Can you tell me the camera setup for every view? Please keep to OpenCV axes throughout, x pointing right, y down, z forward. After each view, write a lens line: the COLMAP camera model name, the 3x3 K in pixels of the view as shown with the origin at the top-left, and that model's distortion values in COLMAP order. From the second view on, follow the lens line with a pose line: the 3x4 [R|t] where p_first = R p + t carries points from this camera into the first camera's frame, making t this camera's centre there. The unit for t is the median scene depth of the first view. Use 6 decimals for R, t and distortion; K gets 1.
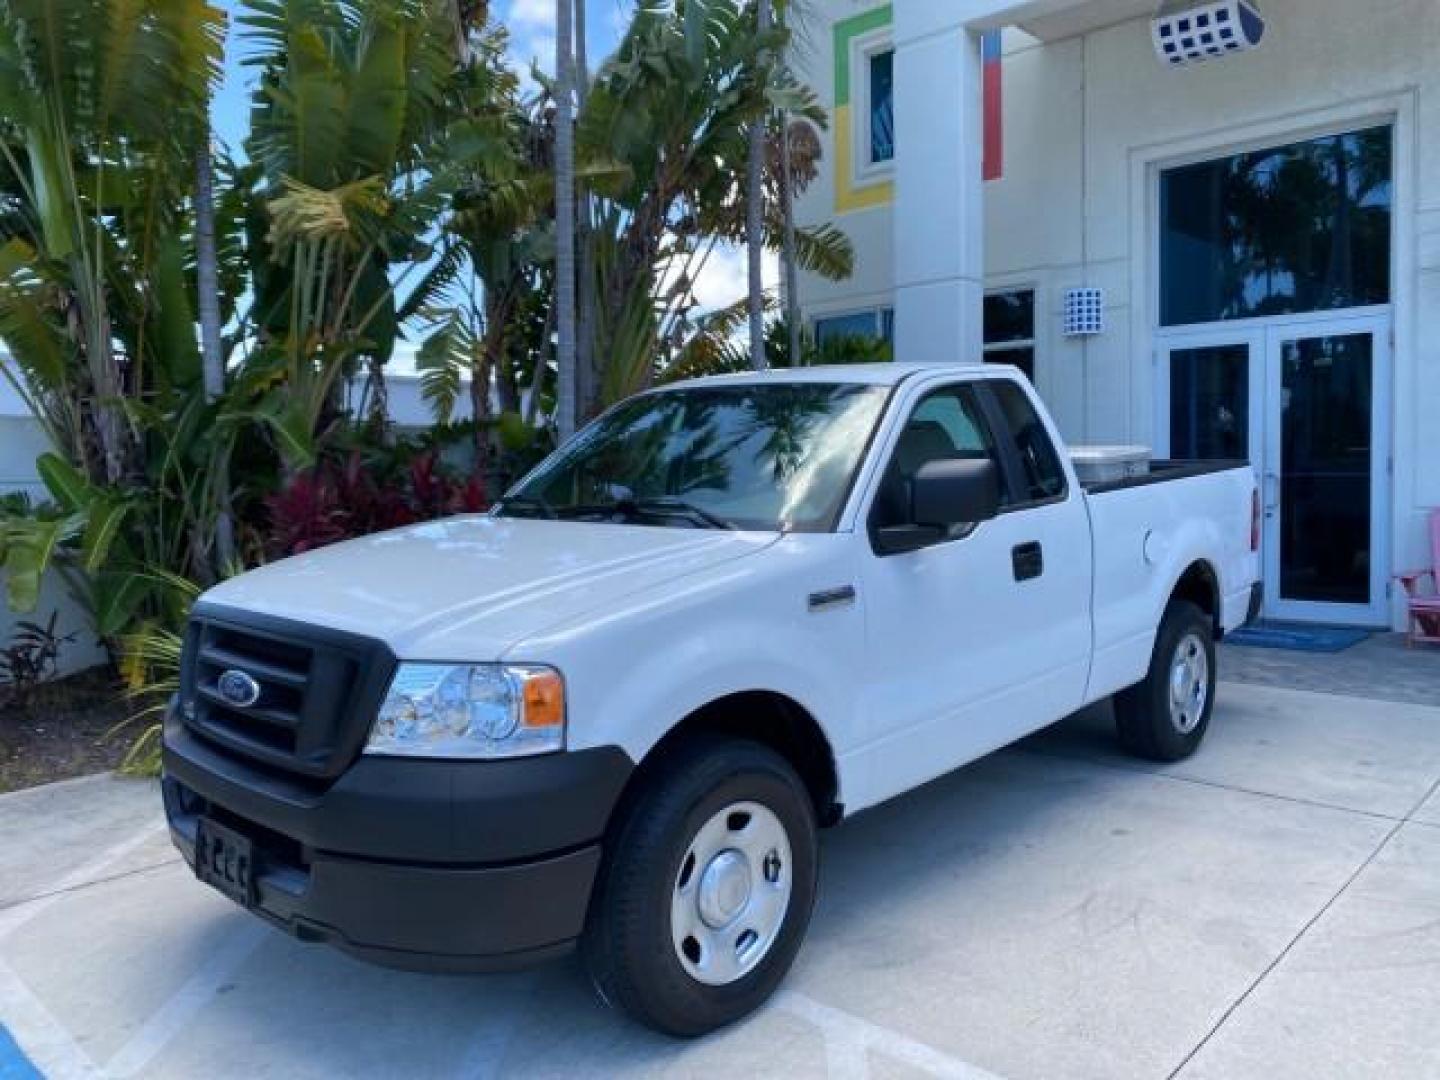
lens RADIAL K [[1110.1, 0, 715.7], [0, 1110.1, 528.3], [0, 0, 1]] dist [0.018790, -0.023881]
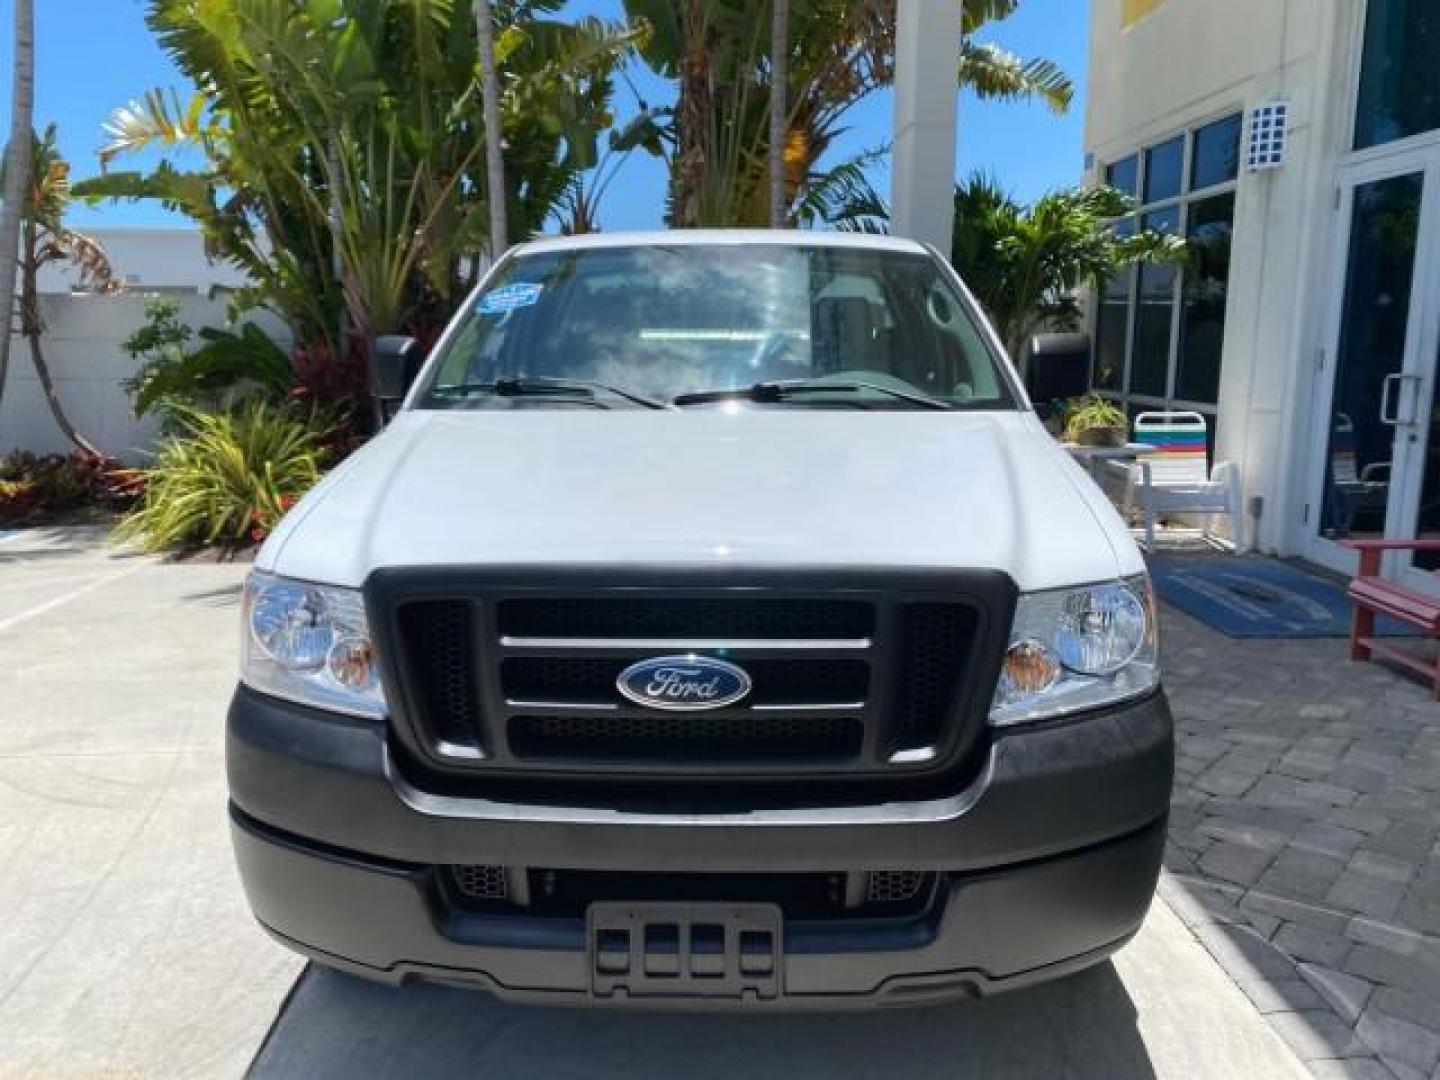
lens RADIAL K [[1110.1, 0, 705.6], [0, 1110.1, 535.6], [0, 0, 1]] dist [0.018790, -0.023881]
pose [[0.708525, 0.147103, -0.690183, 0.773125], [-0.058126, 0.986874, 0.150668, -0.035103], [0.703288, -0.066635, 0.707776, 0.275656]]
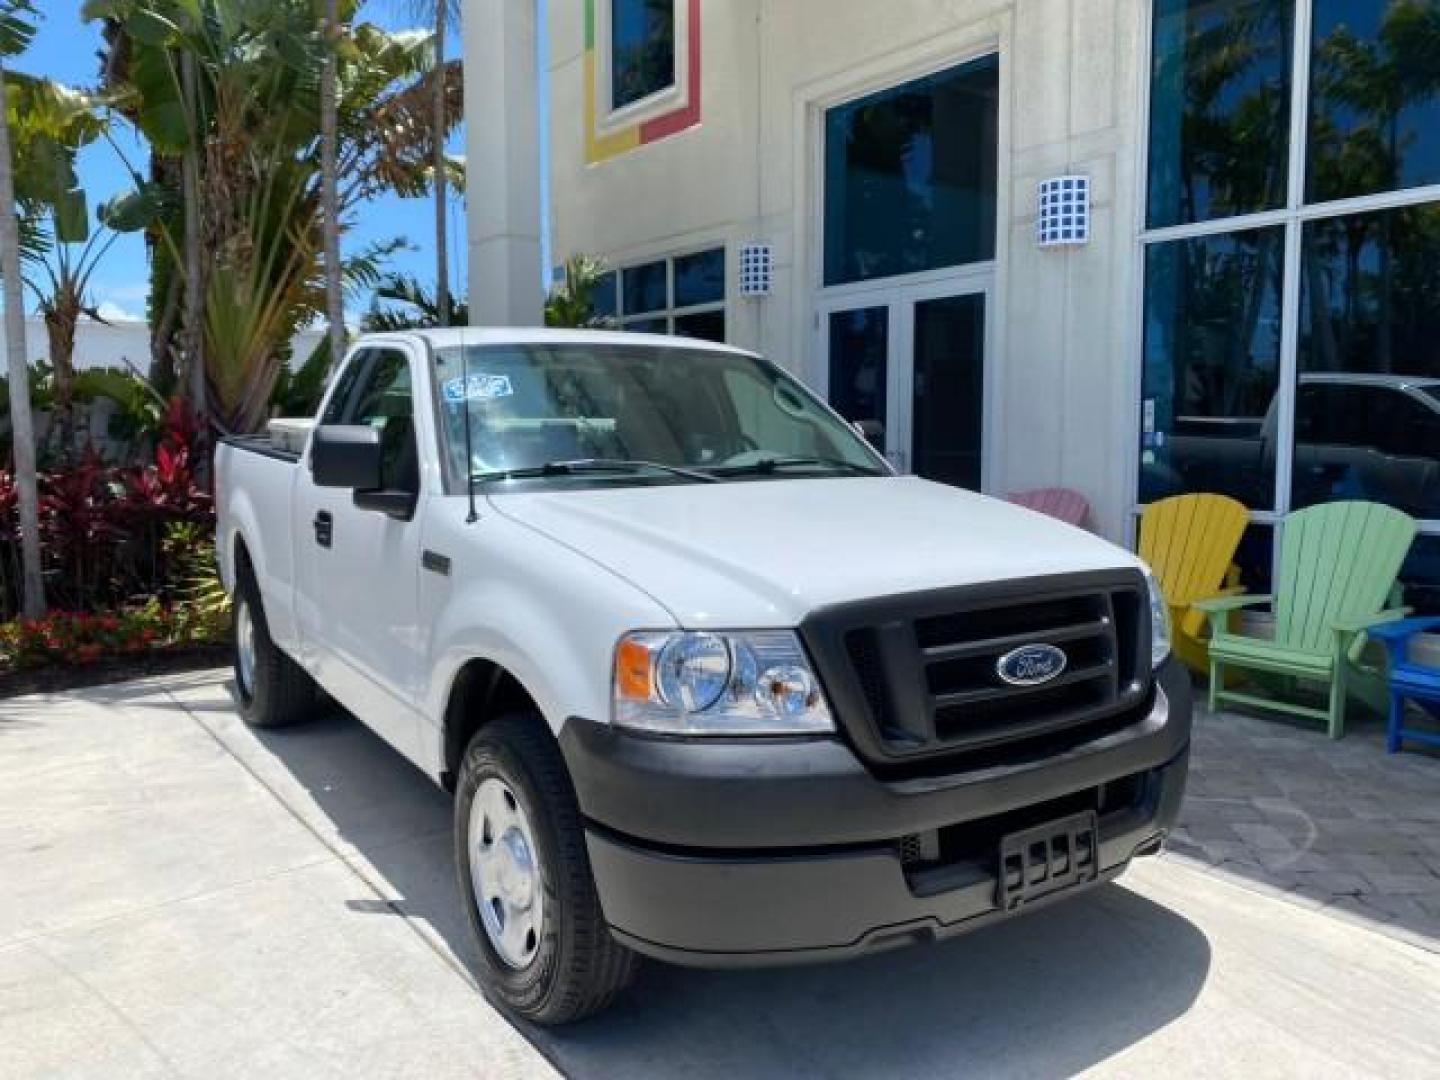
lens RADIAL K [[1110.1, 0, 700.1], [0, 1110.1, 541.3], [0, 0, 1]] dist [0.018790, -0.023881]
pose [[0.984616, 0.034668, -0.171259, 0.572657], [-0.026655, 0.998449, 0.048869, -0.018577], [0.172687, -0.043552, 0.984013, 0.099787]]
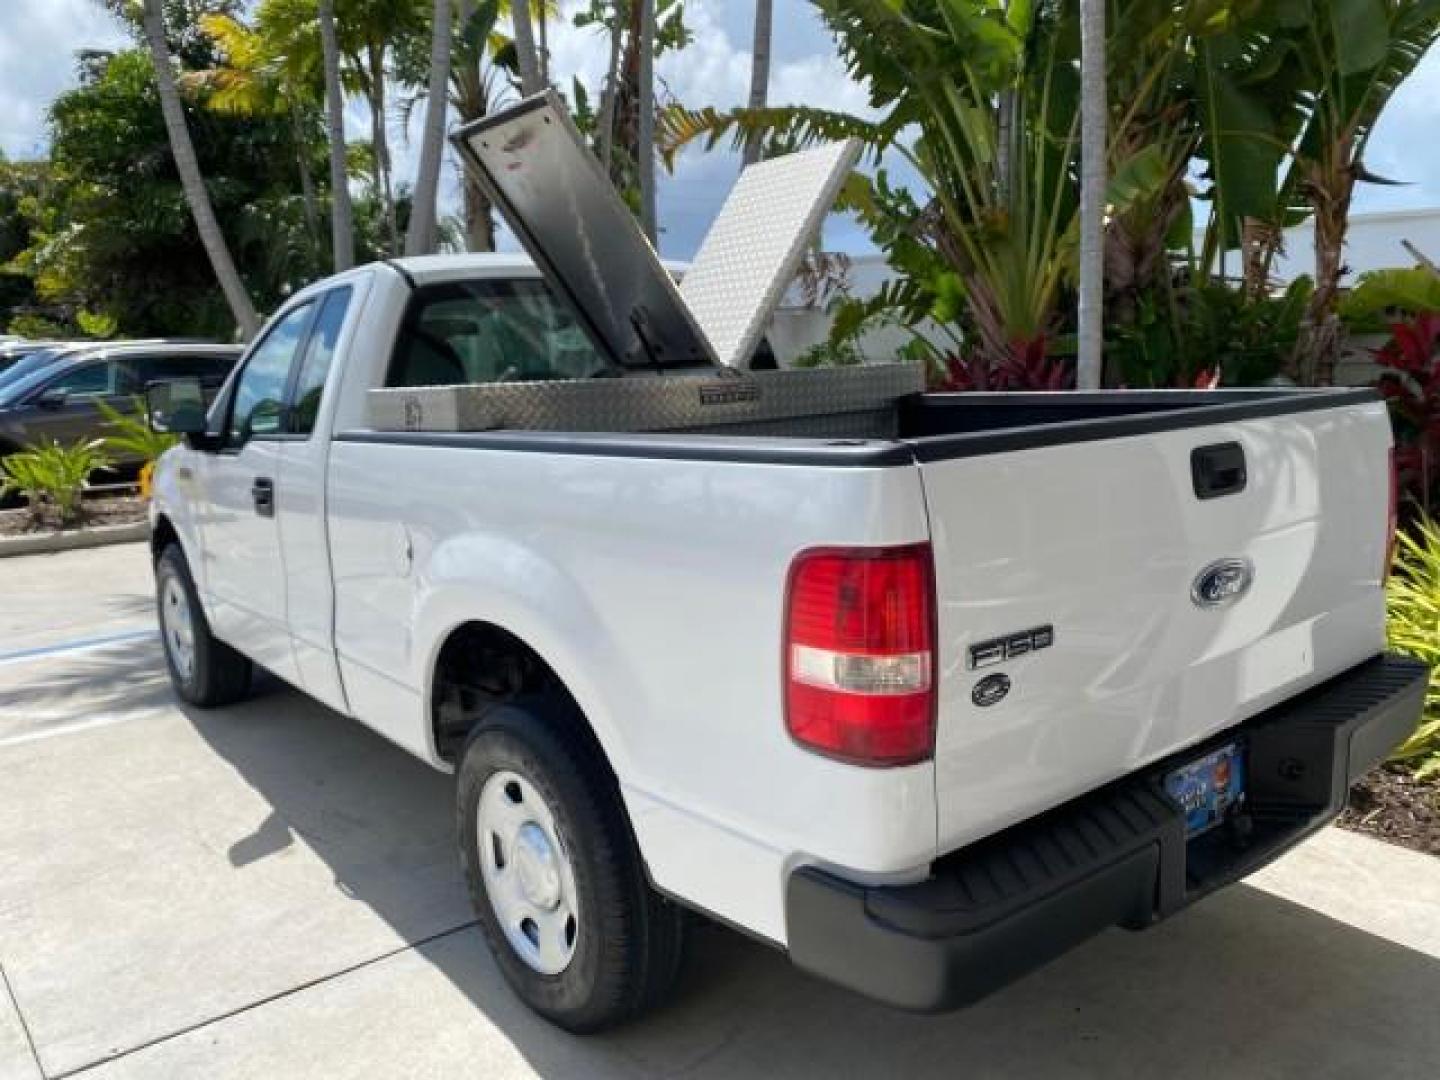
lens RADIAL K [[1110.1, 0, 710.0], [0, 1110.1, 532.4], [0, 0, 1]] dist [0.018790, -0.023881]
pose [[-0.120747, 0.188649, -0.974593, 0.594745], [-0.044769, 0.979743, 0.195192, -0.069737], [0.991673, 0.067200, -0.109855, 0.752897]]
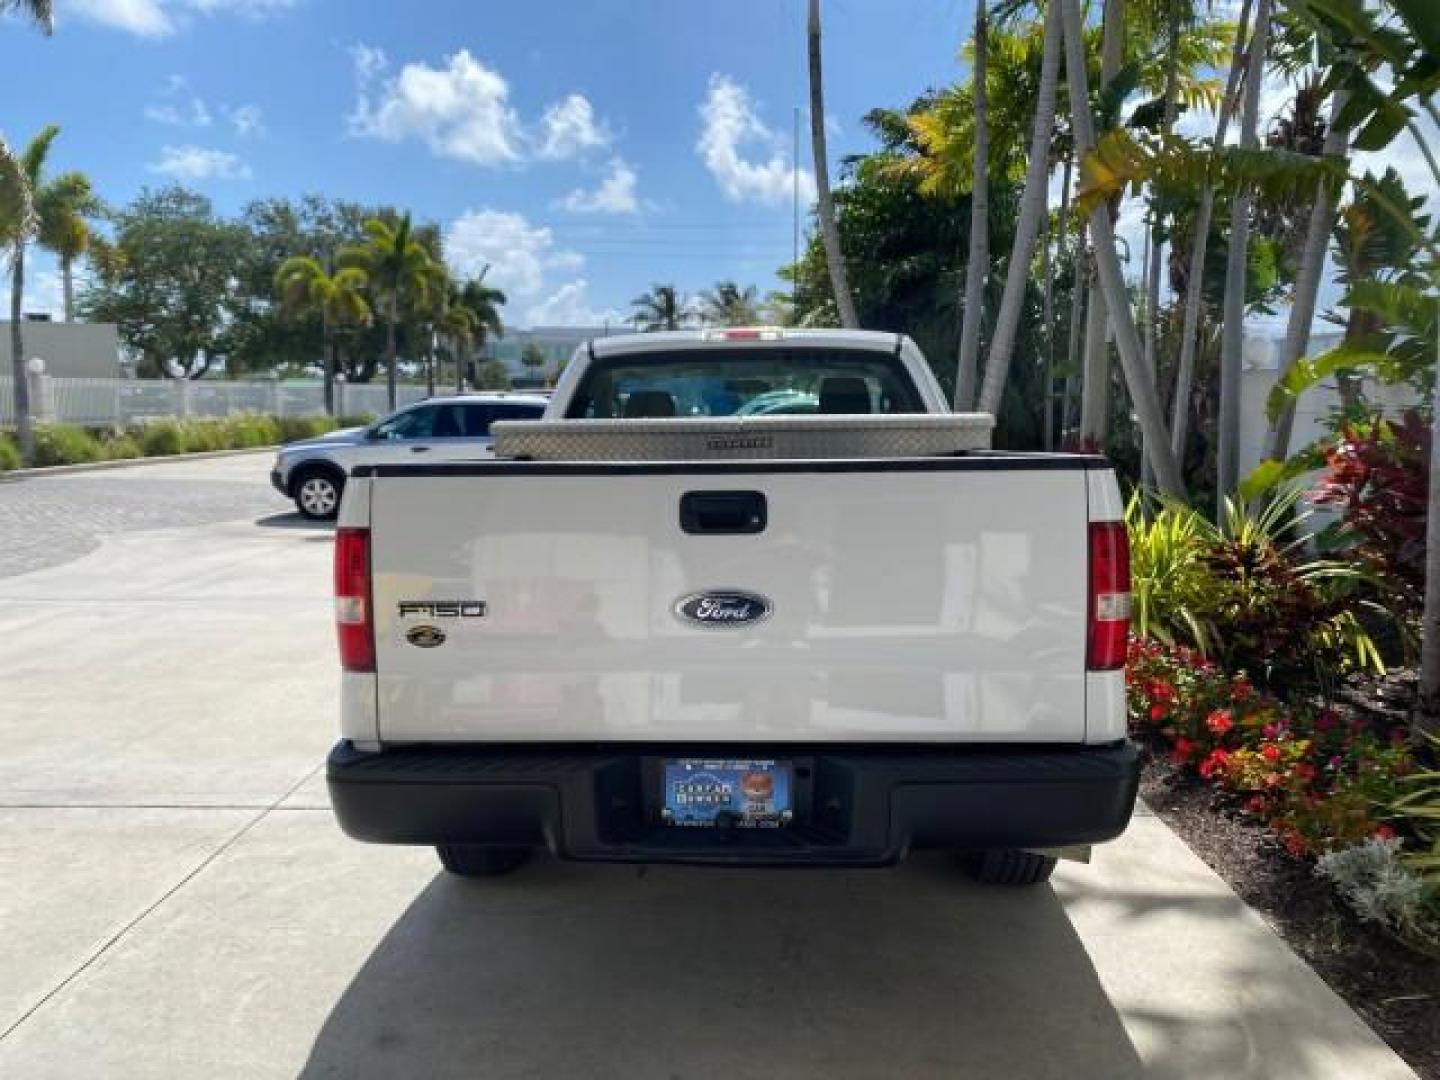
lens RADIAL K [[1110.1, 0, 716.2], [0, 1110.1, 530.6], [0, 0, 1]] dist [0.018790, -0.023881]
pose [[-0.743911, 0.097702, -0.661098, 0.525704], [-0.024606, 0.984580, 0.173197, -0.087207], [0.667826, 0.145111, -0.730035, 1.077774]]
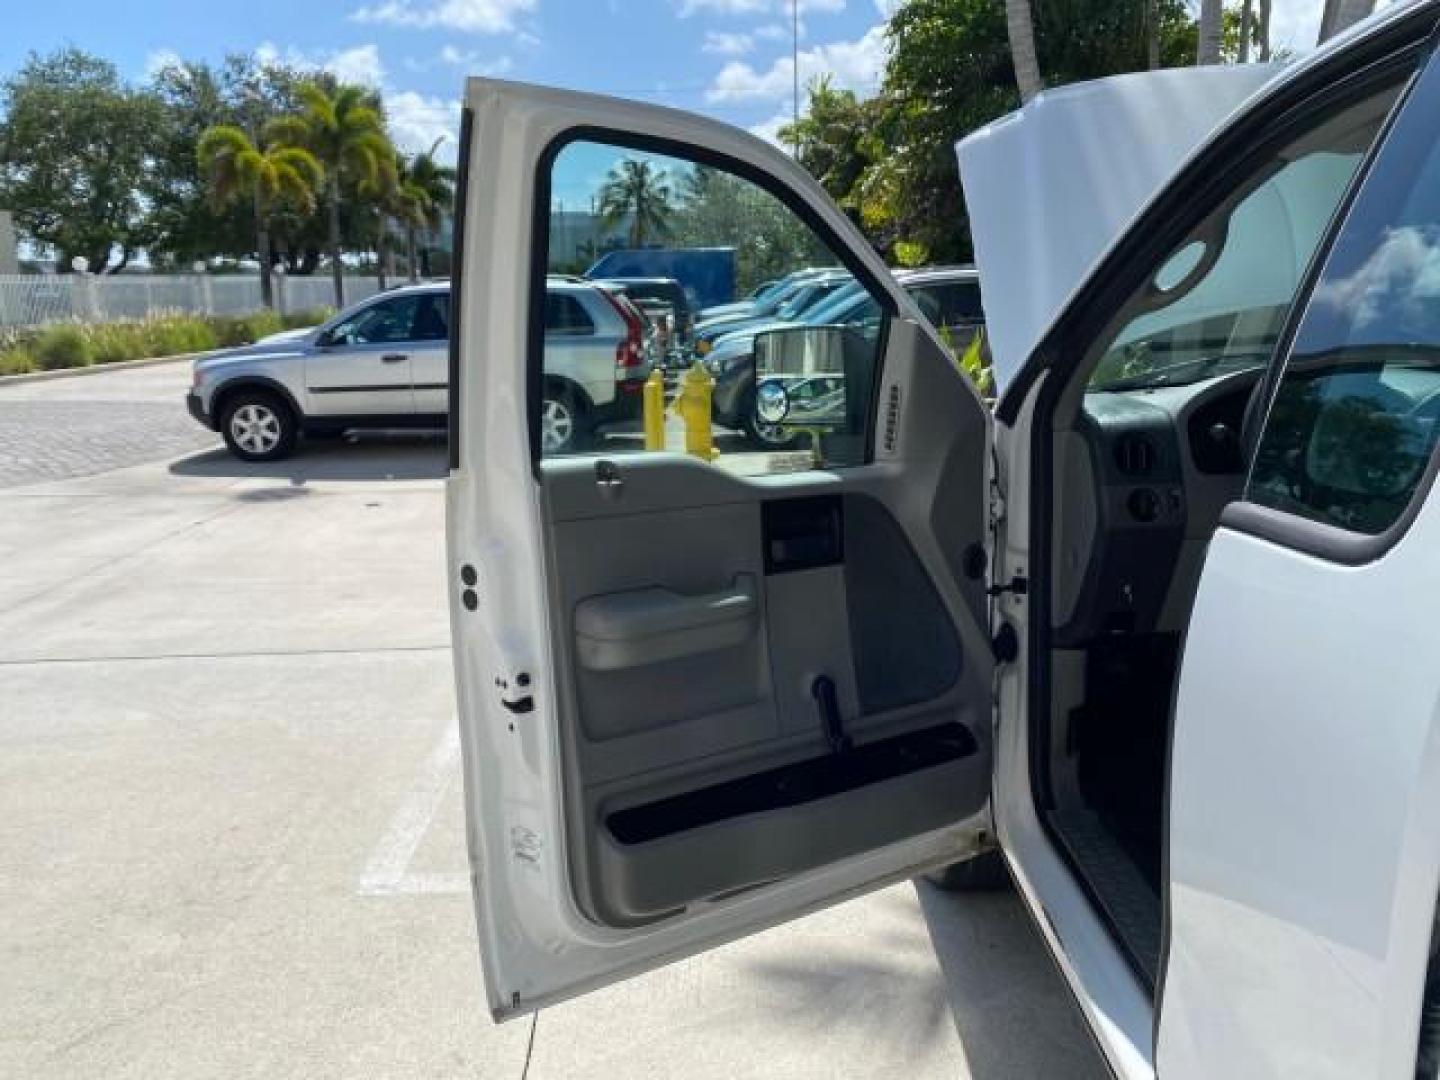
lens RADIAL K [[1110.1, 0, 723.9], [0, 1110.1, 539.6], [0, 0, 1]] dist [0.018790, -0.023881]
pose [[-0.711820, 0.191587, -0.675727, 0.307166], [-0.003678, 0.961048, 0.276358, -0.047285], [0.702353, 0.199202, -0.683388, 0.587613]]
